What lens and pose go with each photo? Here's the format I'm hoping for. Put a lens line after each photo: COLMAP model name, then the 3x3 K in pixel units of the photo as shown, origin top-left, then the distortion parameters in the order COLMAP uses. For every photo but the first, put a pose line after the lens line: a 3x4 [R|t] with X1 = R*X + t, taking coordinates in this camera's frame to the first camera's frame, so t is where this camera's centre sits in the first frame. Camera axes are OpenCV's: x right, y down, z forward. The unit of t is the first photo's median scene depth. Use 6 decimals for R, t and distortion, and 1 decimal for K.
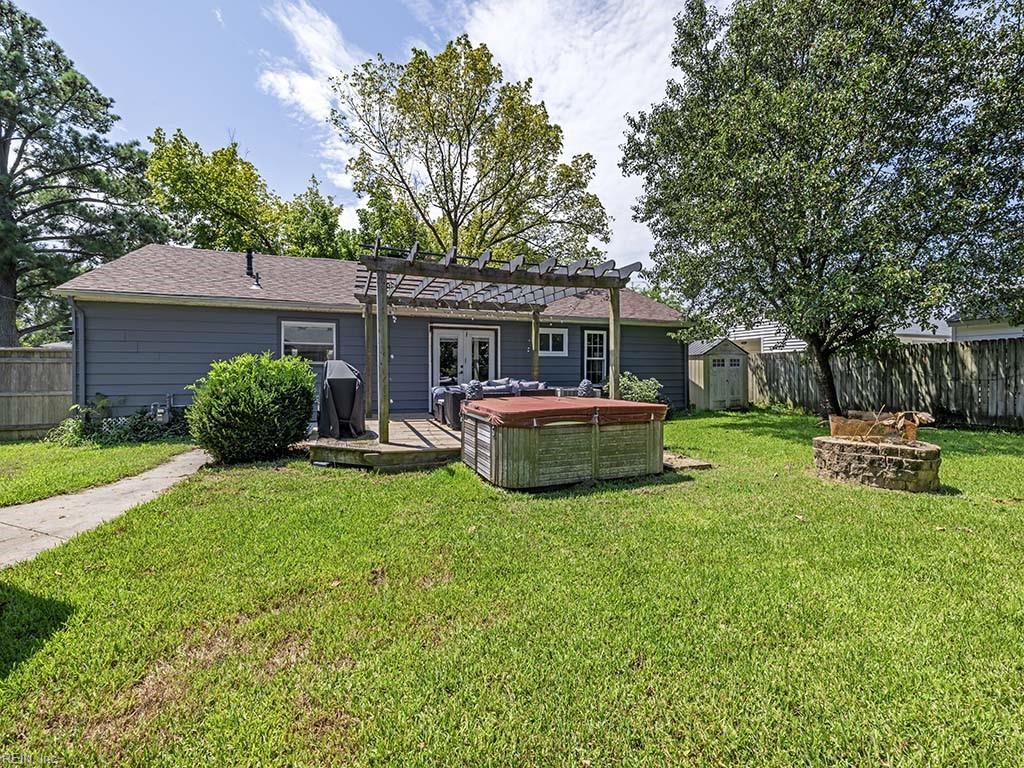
lens RADIAL K [[436.0, 0, 505.1], [0, 436.0, 377.3], [0, 0, 1]] dist [0.000420, -0.000035]
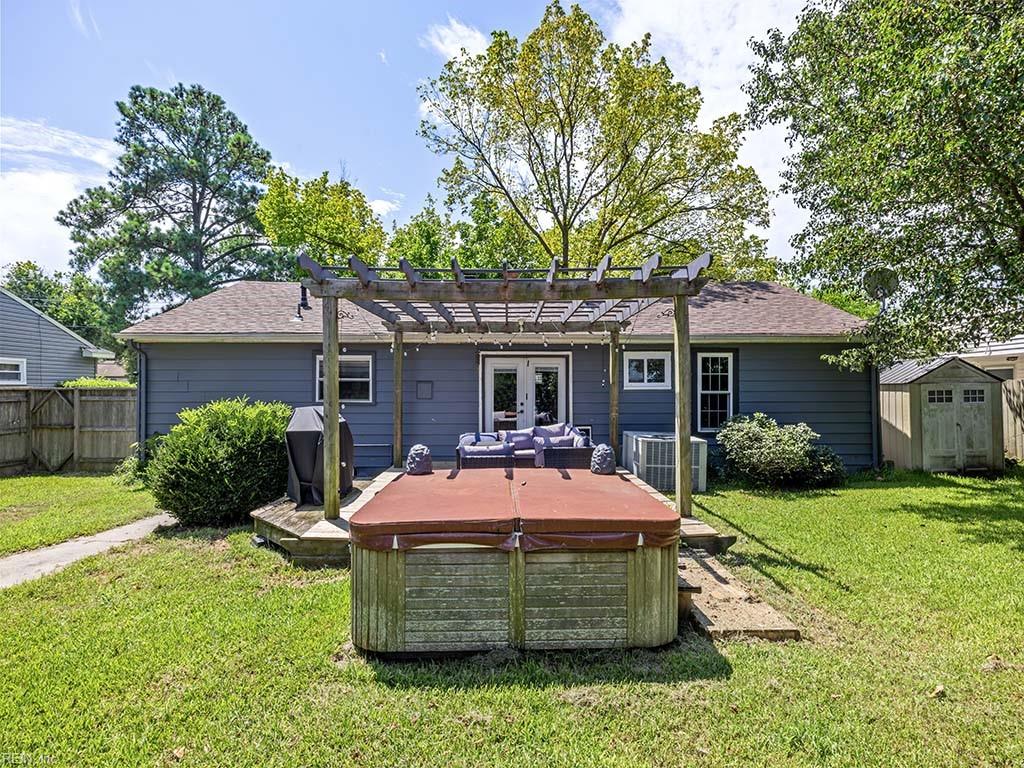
lens RADIAL K [[475.1, 0, 512.0], [0, 475.1, 384.0], [0, 0, 1]] dist [-0.001366, -0.000323]
pose [[0.939553, -0.005156, -0.342365, 0.169941], [-0.003477, 0.999691, -0.024598, -0.037512], [0.342386, 0.024302, 0.939245, 0.170923]]
